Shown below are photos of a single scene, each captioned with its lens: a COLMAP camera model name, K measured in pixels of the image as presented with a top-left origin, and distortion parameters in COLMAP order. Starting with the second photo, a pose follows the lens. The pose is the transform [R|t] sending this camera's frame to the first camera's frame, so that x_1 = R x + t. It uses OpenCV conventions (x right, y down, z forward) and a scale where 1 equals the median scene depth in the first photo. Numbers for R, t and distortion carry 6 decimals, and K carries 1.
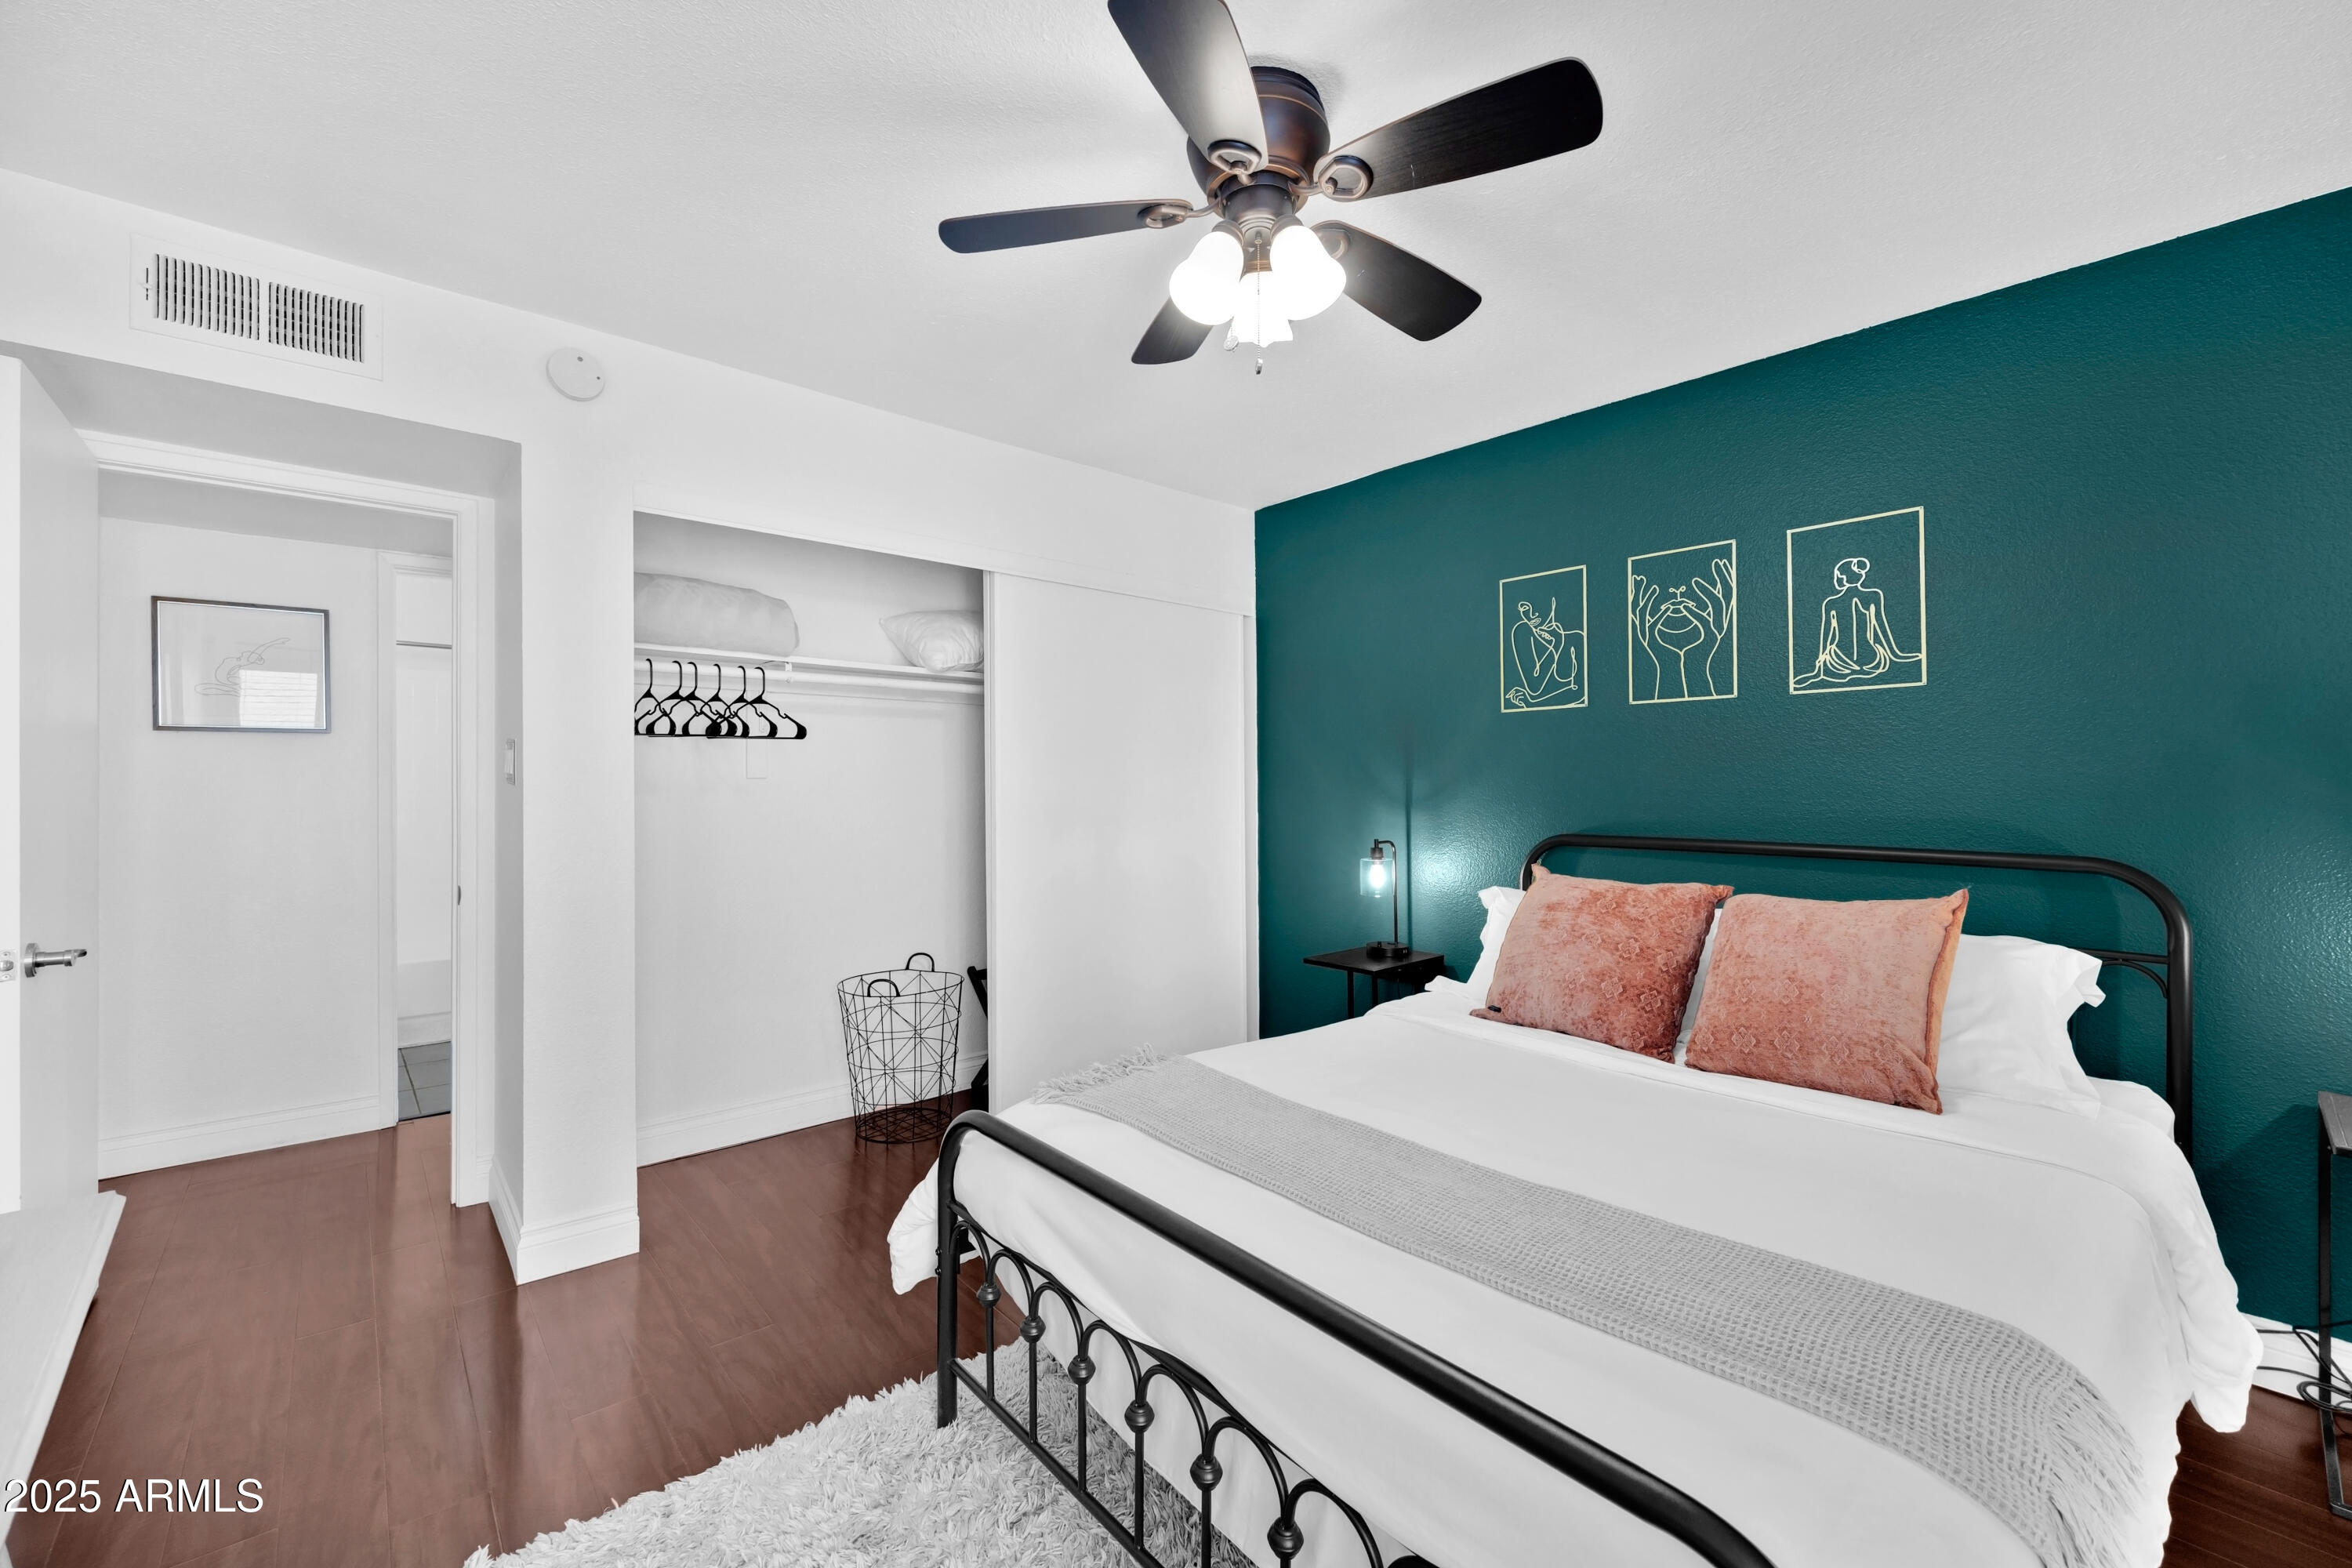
lens RADIAL K [[977.3, 0, 1175.2], [0, 977.3, 782.2], [0, 0, 1]] dist [0.000631, -0.000016]
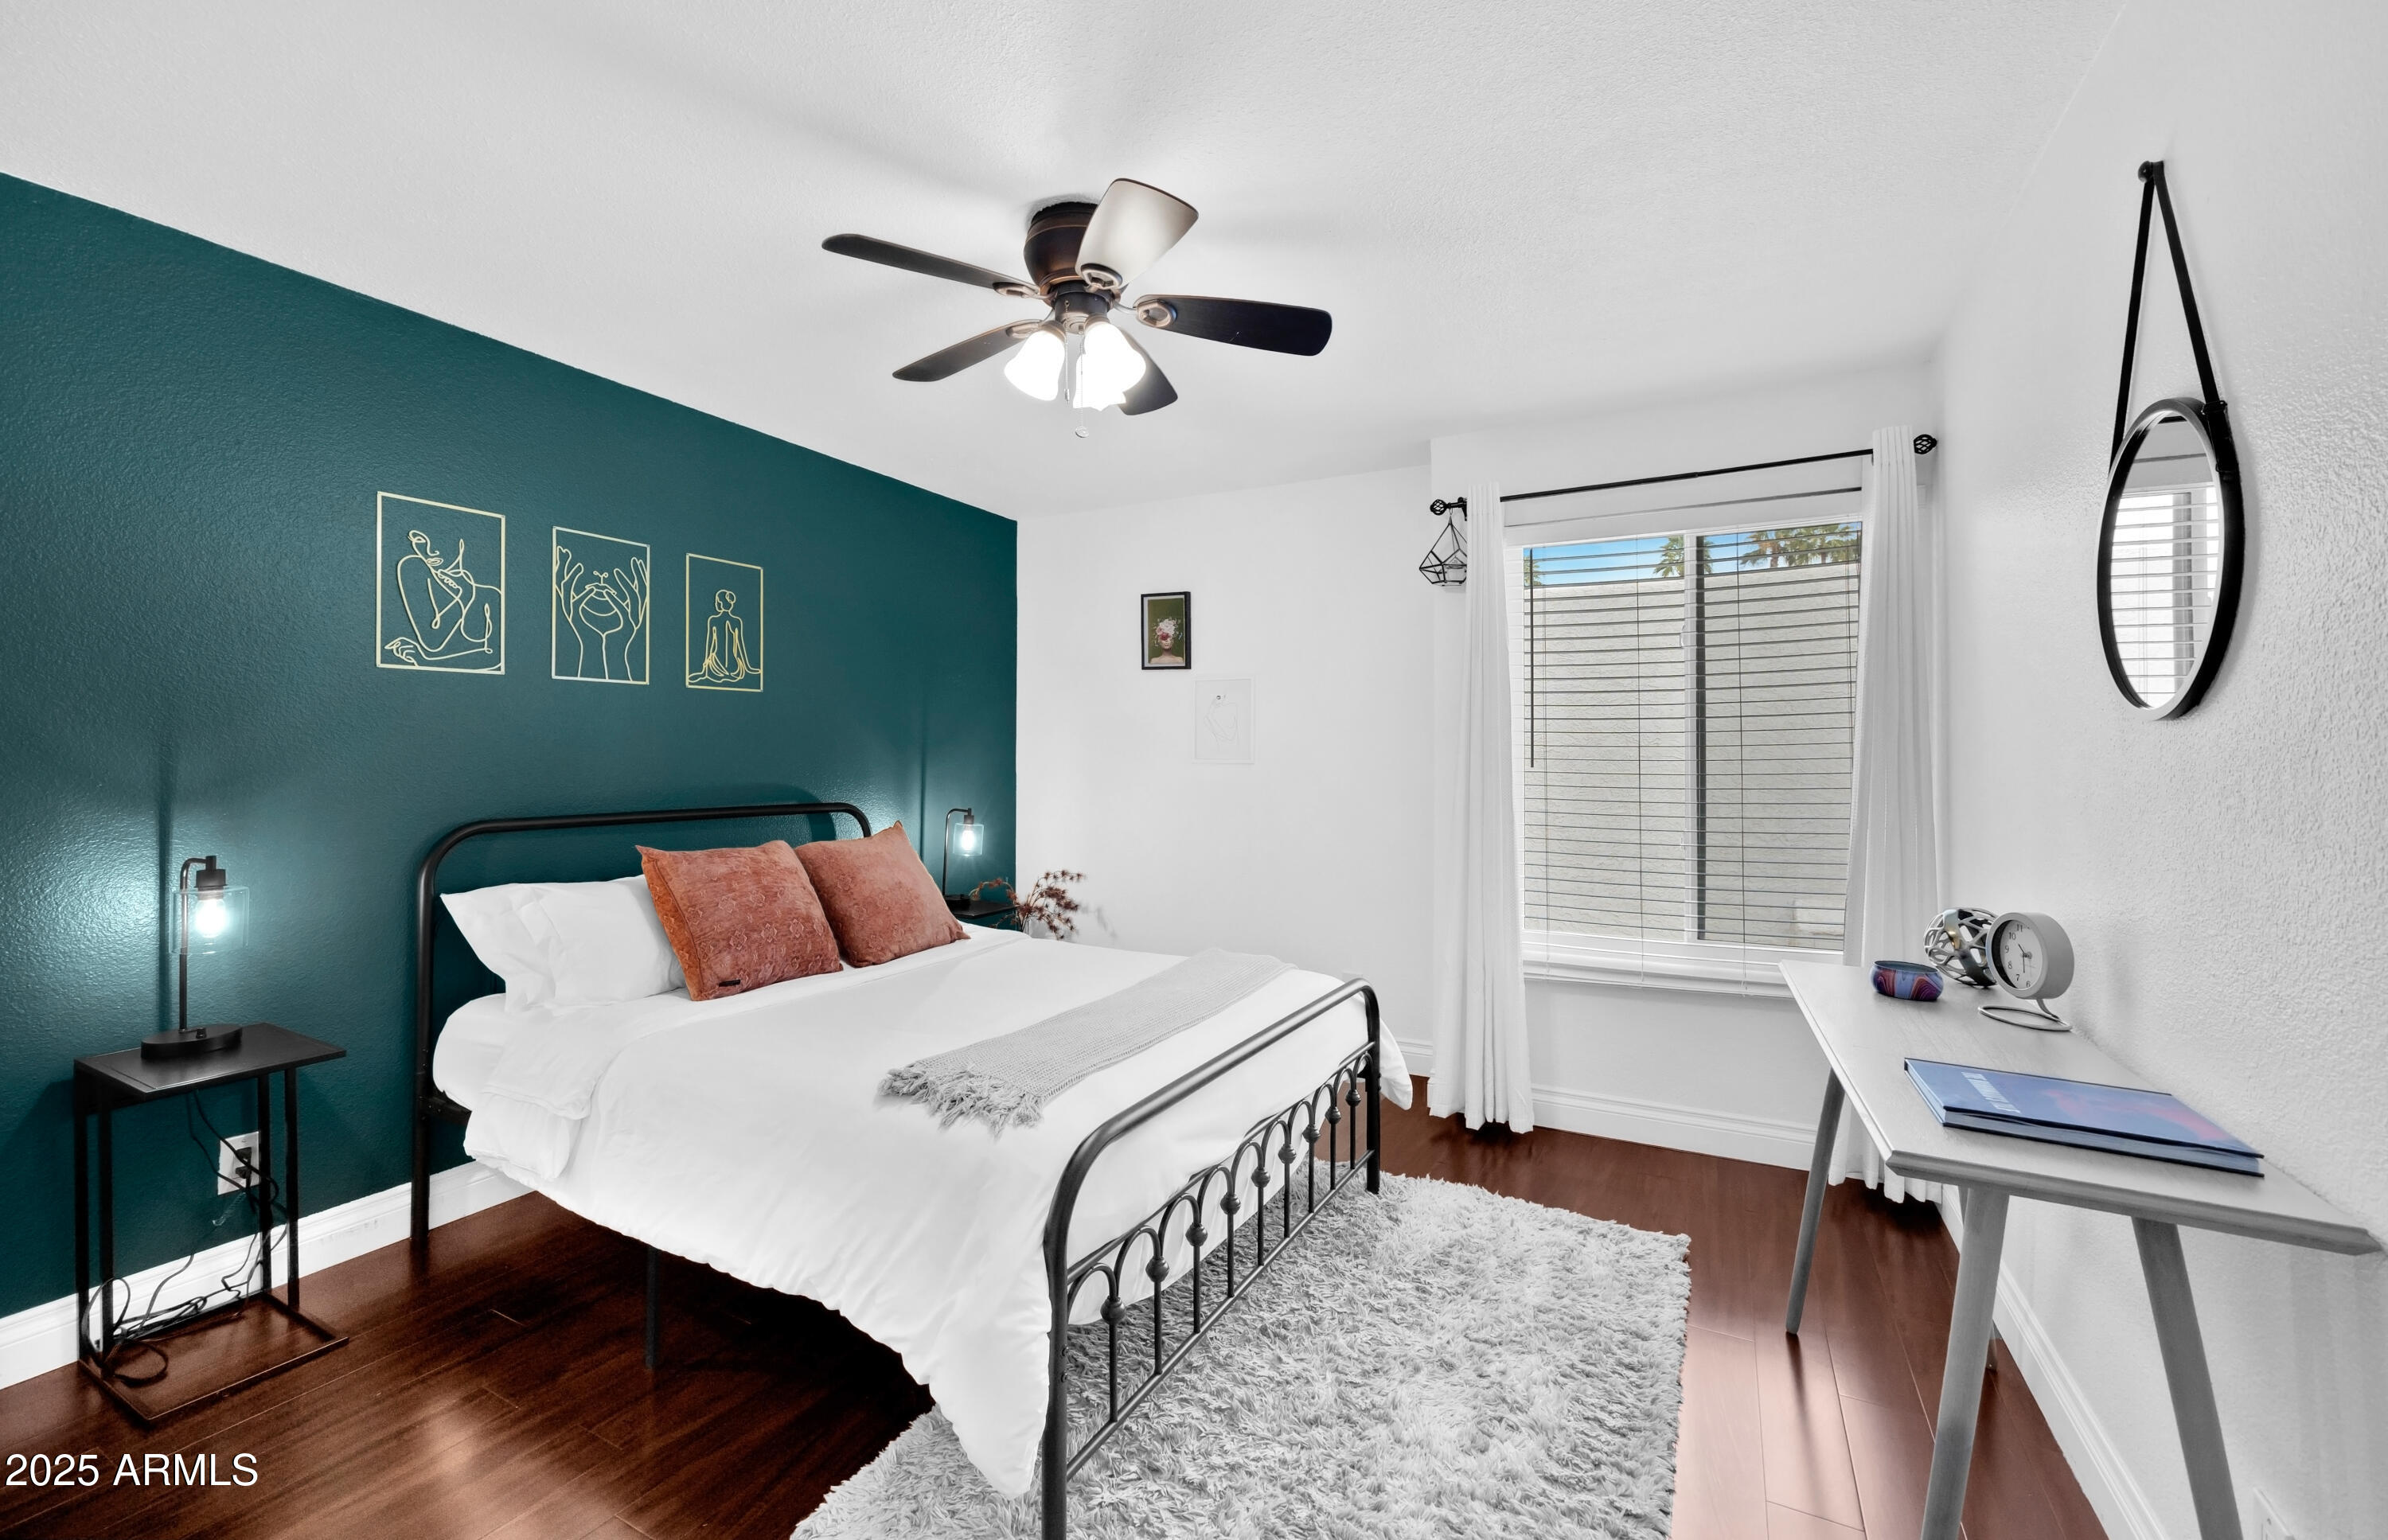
lens RADIAL K [[954.8, 0, 1193.6], [0, 954.8, 760.2], [0, 0, 1]] dist [-0.000824, -0.000007]
pose [[-0.355201, -0.001313, 0.934789, -0.659714], [-0.000113, 0.999999, 0.001361, -0.000799], [-0.934790, 0.000378, -0.355201, 0.772414]]
